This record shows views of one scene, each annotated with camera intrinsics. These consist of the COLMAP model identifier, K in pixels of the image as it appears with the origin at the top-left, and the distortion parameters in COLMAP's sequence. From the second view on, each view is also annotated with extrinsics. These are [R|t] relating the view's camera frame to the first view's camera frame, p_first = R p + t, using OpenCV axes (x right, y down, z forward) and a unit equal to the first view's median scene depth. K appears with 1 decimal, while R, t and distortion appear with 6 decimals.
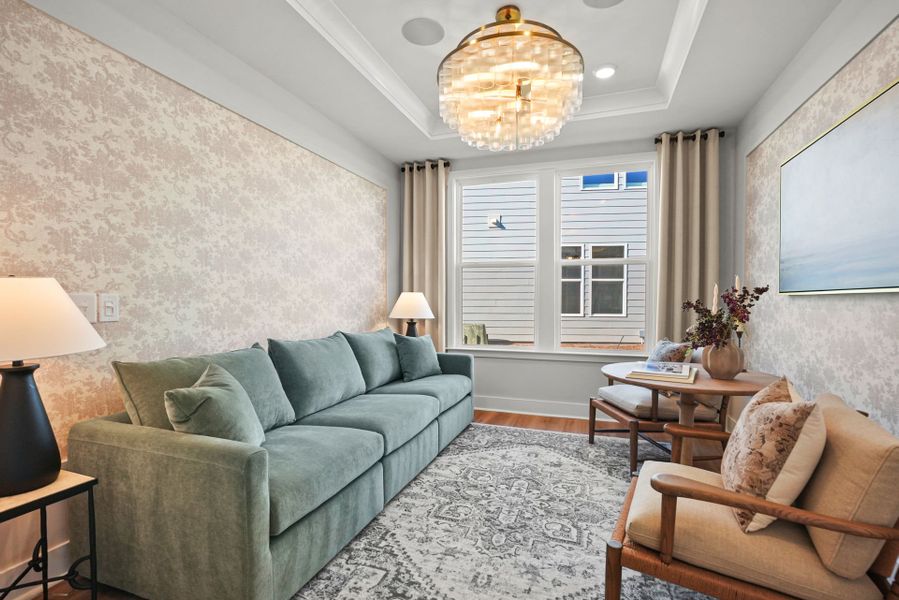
lens RADIAL K [[419.4, 0, 446.3], [0, 419.4, 297.2], [0, 0, 1]] dist [-0.051536, 0.027192]
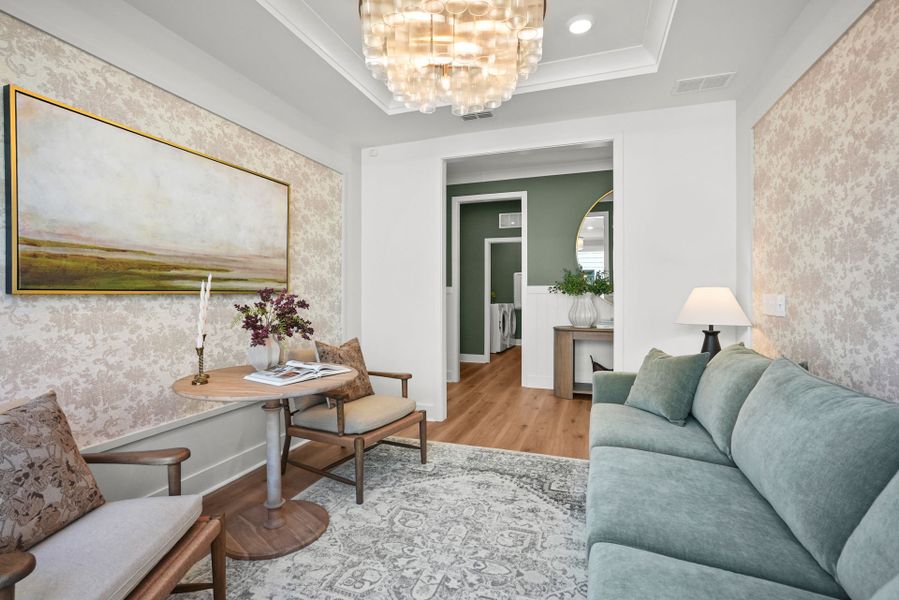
lens RADIAL K [[419.4, 0, 446.3], [0, 419.4, 297.2], [0, 0, 1]] dist [-0.051536, 0.027192]
pose [[-0.999996, -0.000895, -0.002705, 0.165734], [-0.000894, 1.000000, -0.000377, 0.001063], [0.002705, -0.000375, -0.999996, 1.827180]]
